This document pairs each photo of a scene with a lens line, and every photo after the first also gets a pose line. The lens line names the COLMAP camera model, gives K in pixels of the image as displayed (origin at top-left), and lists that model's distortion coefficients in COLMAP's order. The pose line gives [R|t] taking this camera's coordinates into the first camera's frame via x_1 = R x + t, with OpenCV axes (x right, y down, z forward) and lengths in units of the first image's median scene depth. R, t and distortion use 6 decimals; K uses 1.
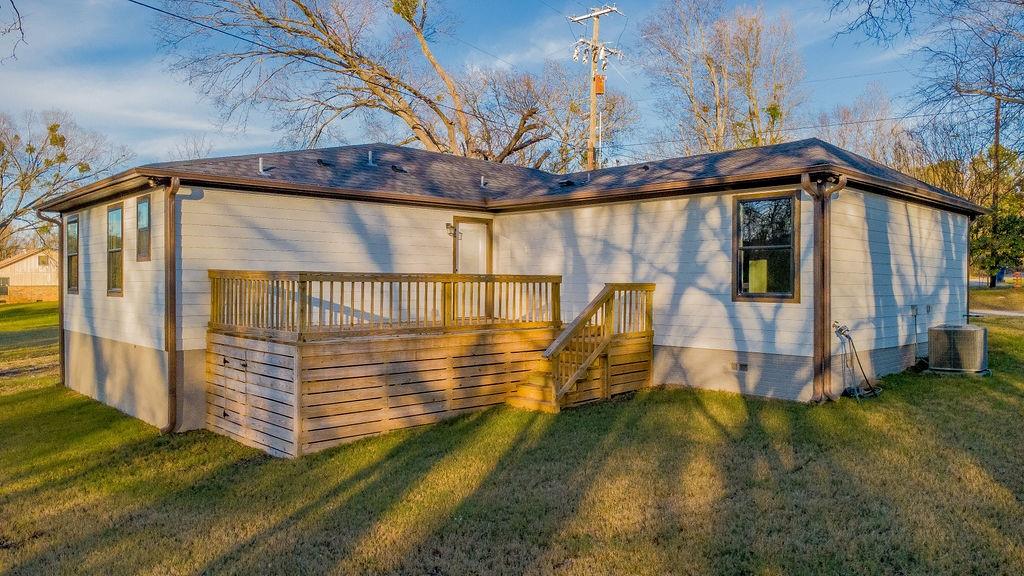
lens RADIAL K [[706.5, 0, 519.8], [0, 706.5, 284.4], [0, 0, 1]] dist [0.017971, -0.005732]
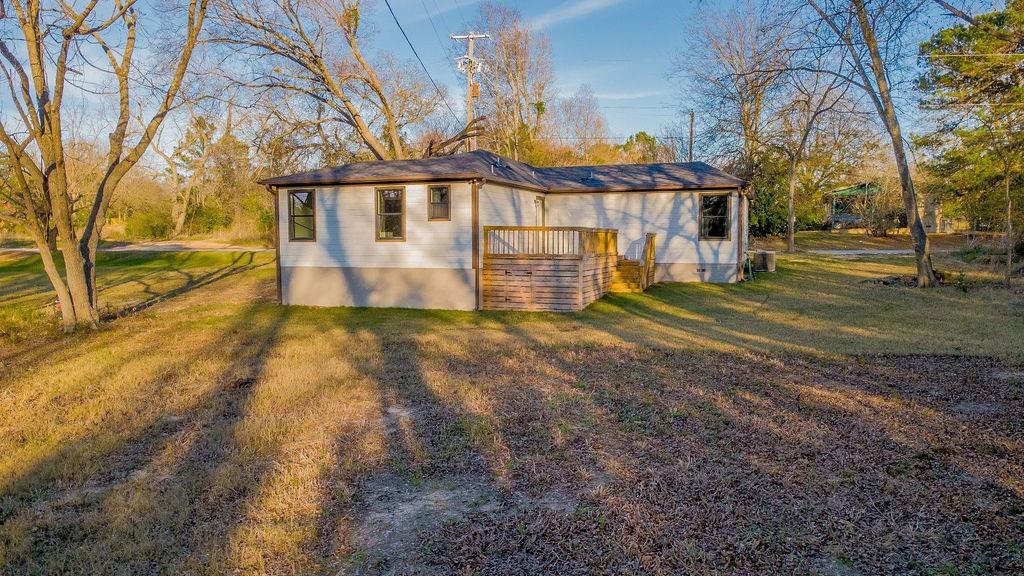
lens RADIAL K [[706.5, 0, 513.3], [0, 706.5, 286.6], [0, 0, 1]] dist [0.017971, -0.005732]
pose [[0.902534, -0.029988, 0.429573, -1.089209], [0.004817, 0.998213, 0.059564, 0.028128], [-0.430592, -0.051689, 0.901065, -0.697013]]
